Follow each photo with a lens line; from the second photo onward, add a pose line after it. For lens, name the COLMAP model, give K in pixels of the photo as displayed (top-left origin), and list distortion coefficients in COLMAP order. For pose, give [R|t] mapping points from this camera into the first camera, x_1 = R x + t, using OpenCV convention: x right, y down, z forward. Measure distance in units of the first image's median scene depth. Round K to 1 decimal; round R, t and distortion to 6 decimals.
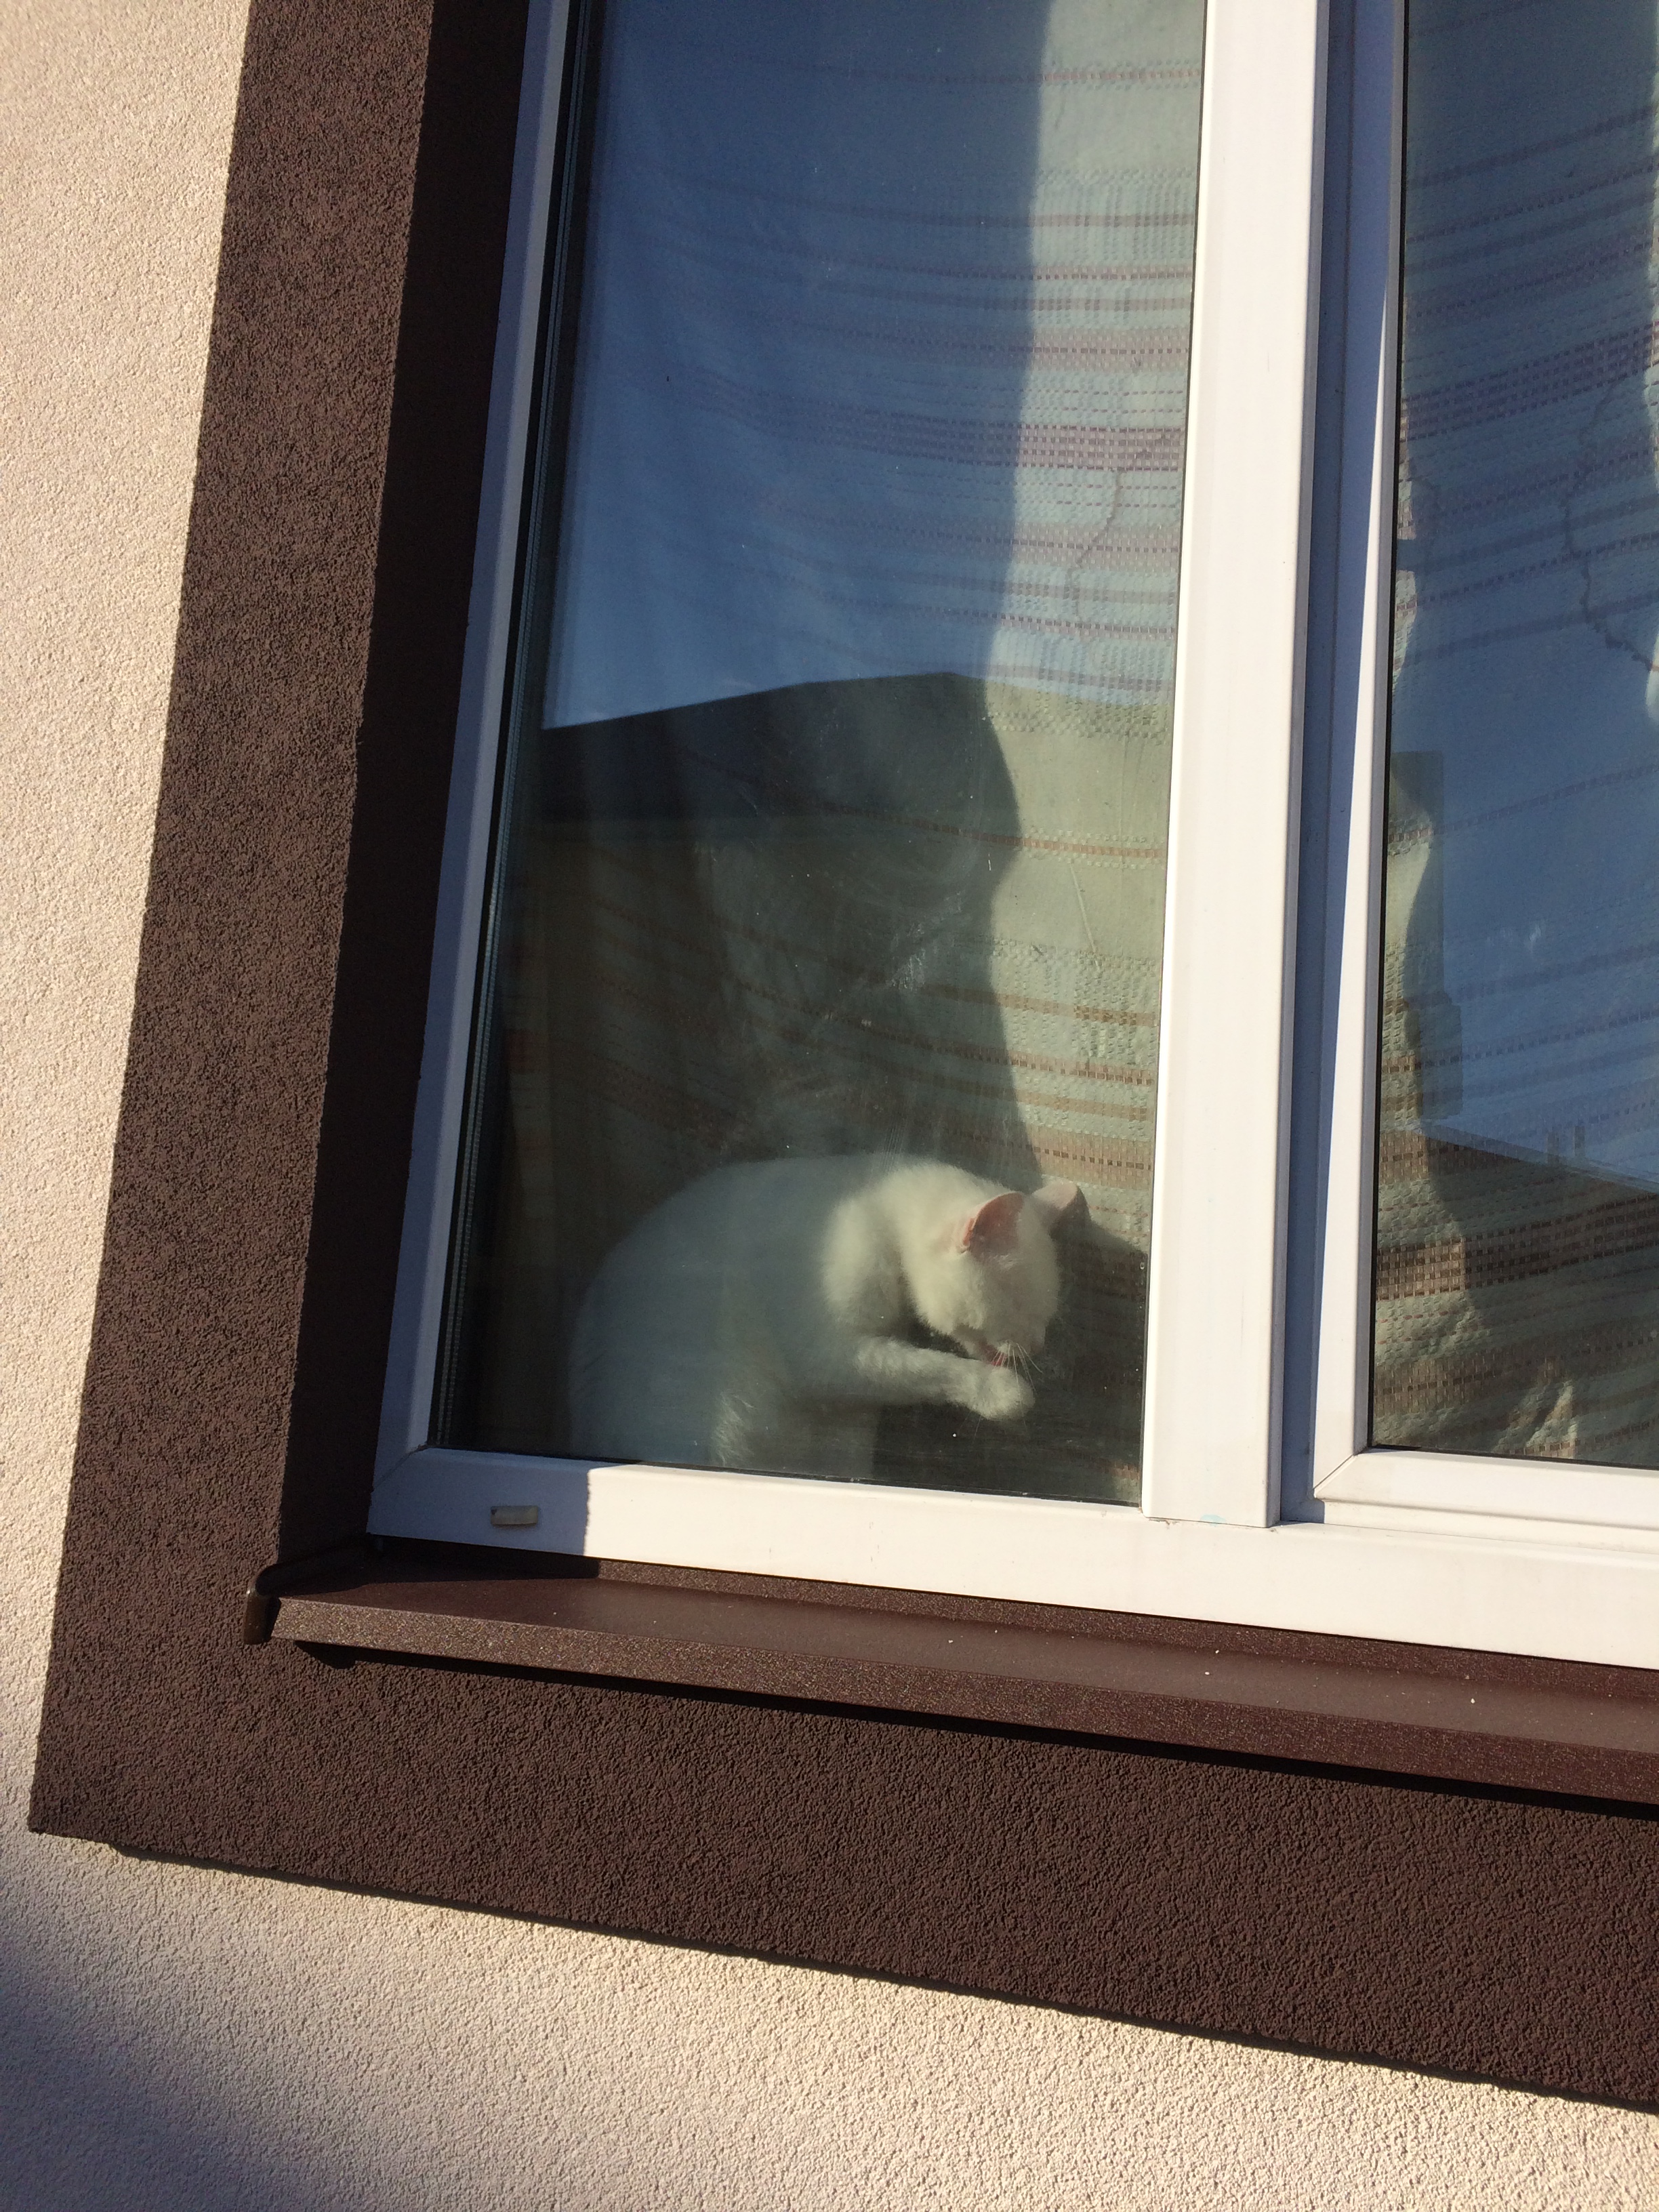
lens RADIAL K [[1855.9, 0, 841.1], [0, 1855.9, 1103.5], [0, 0, 1]] dist [0.072813, -0.084066]
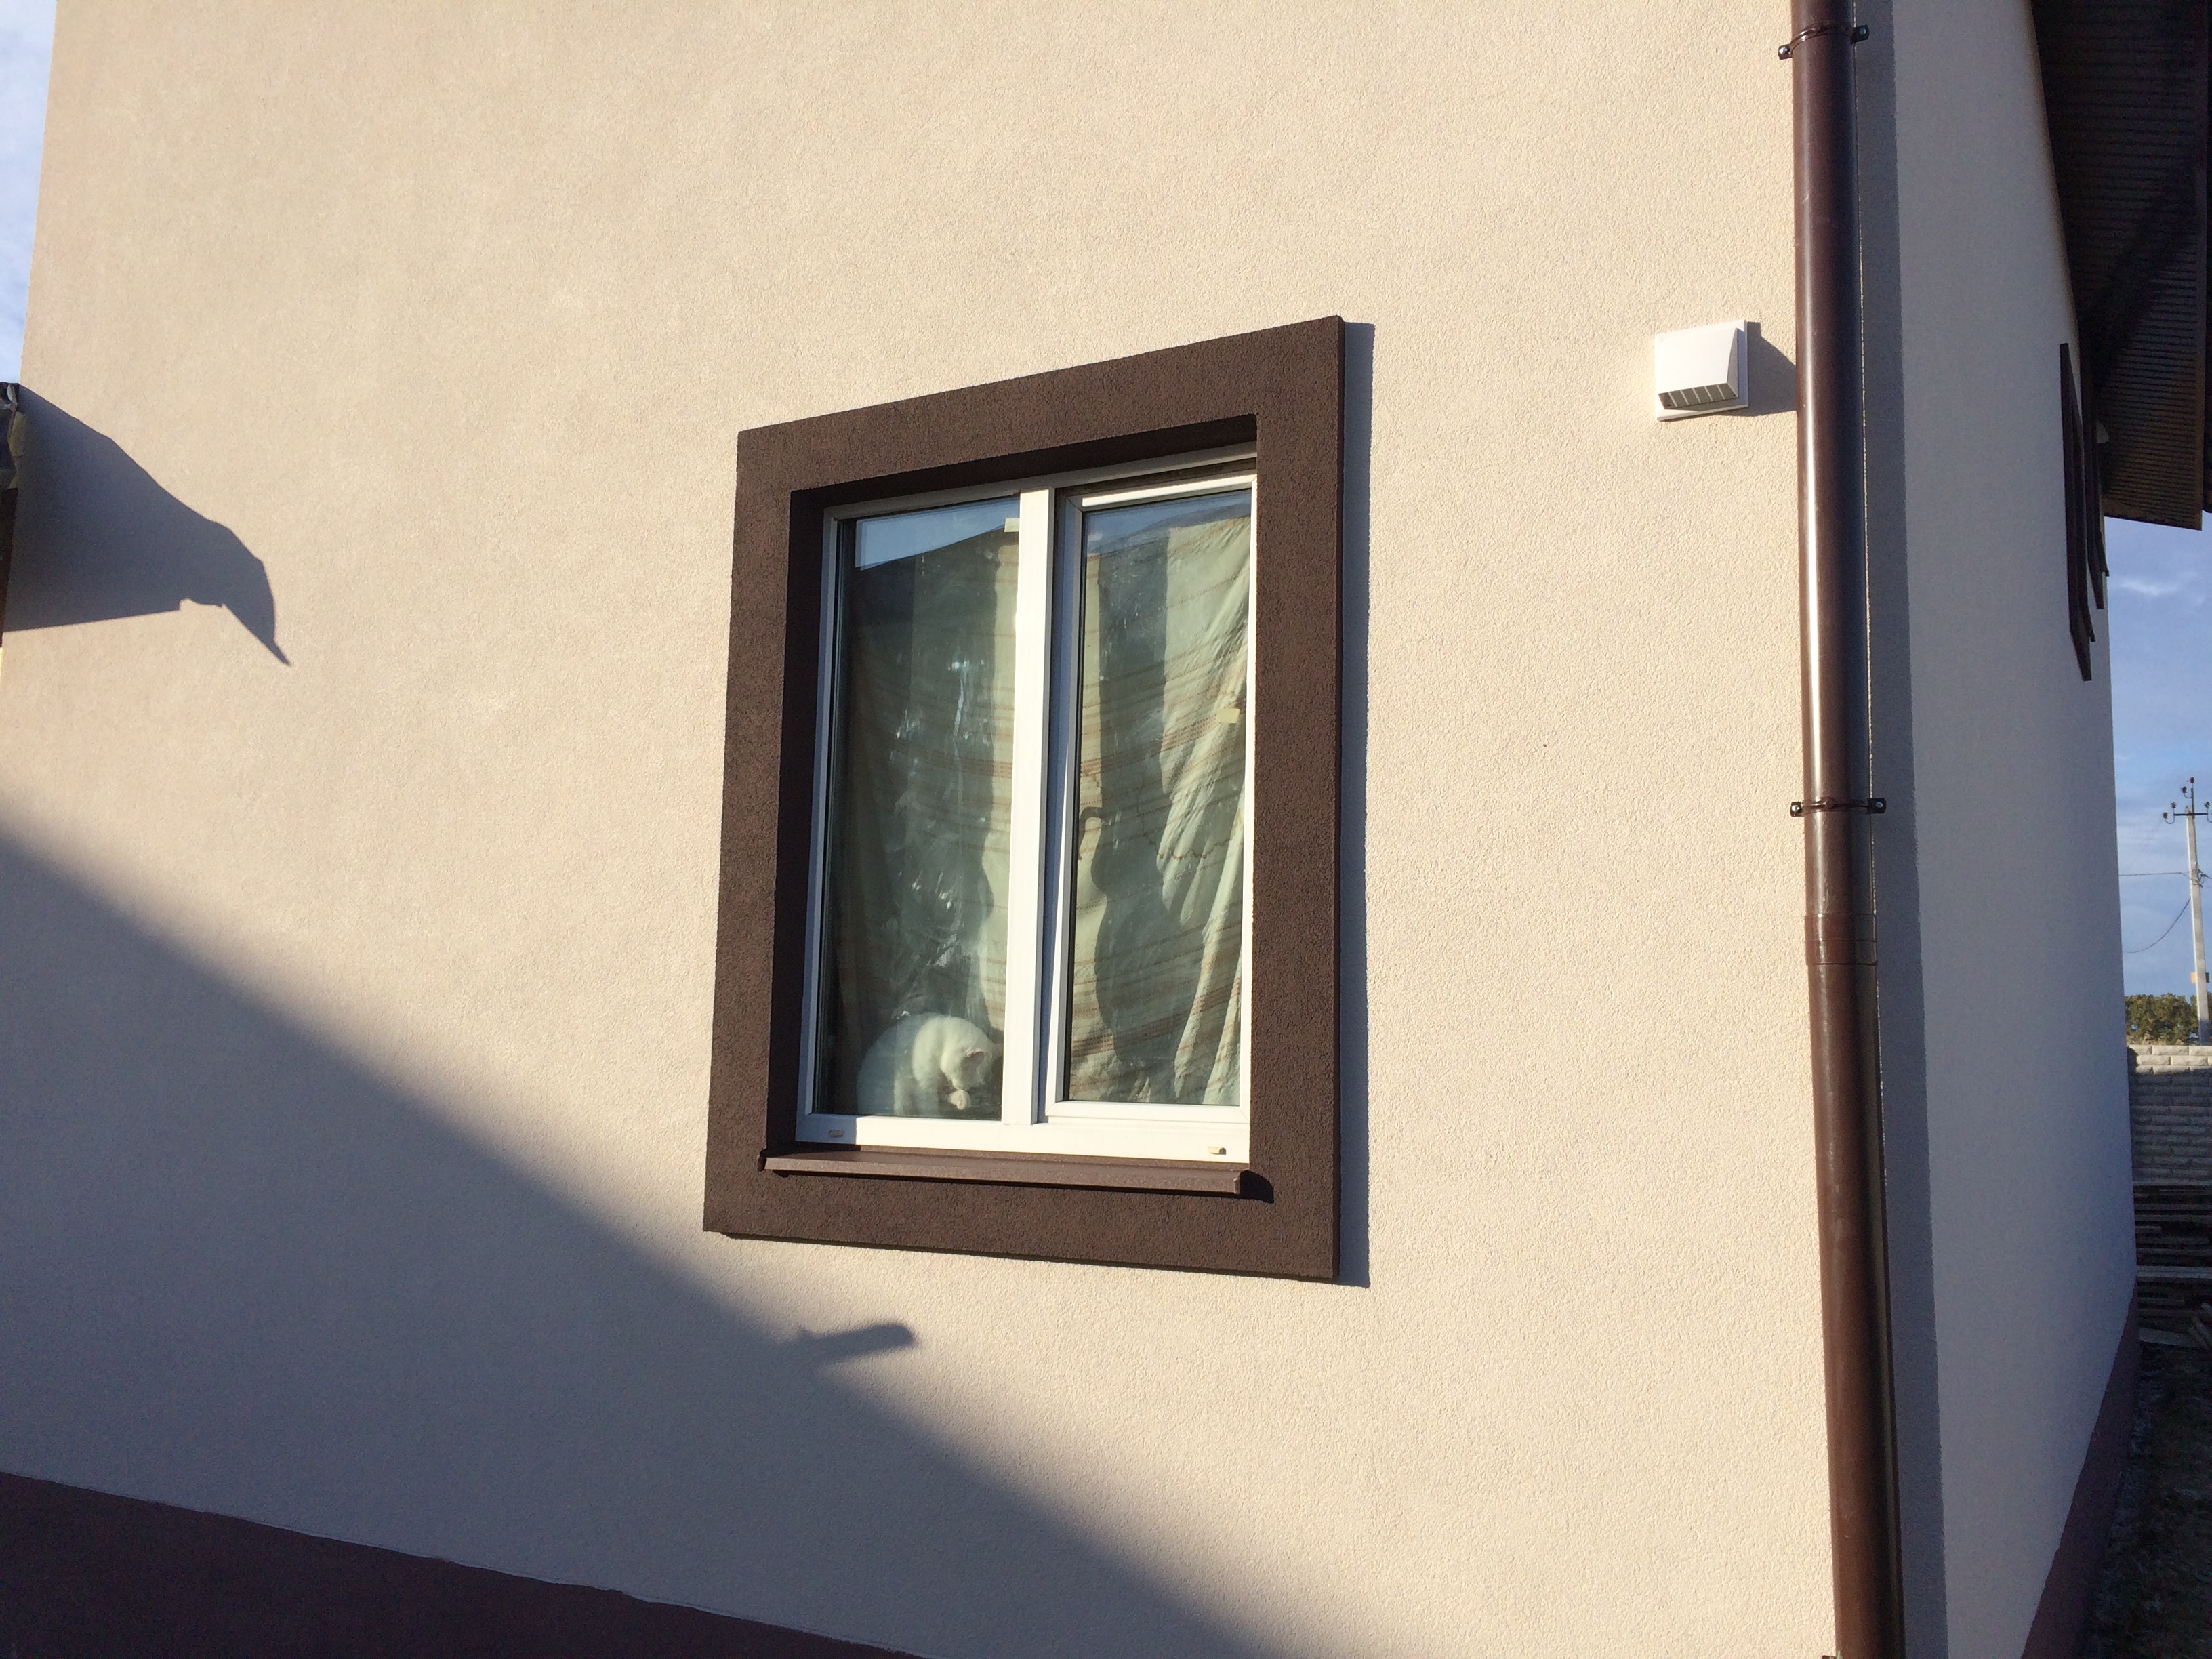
lens RADIAL K [[1855.9, 0, 1098.1], [0, 1855.9, 829.8], [0, 0, 1]] dist [0.072813, -0.084066]
pose [[0.982437, -0.067206, -0.174070, 0.887086], [0.070952, 0.997361, 0.015383, -0.329083], [0.172577, -0.027463, 0.984613, -2.134391]]
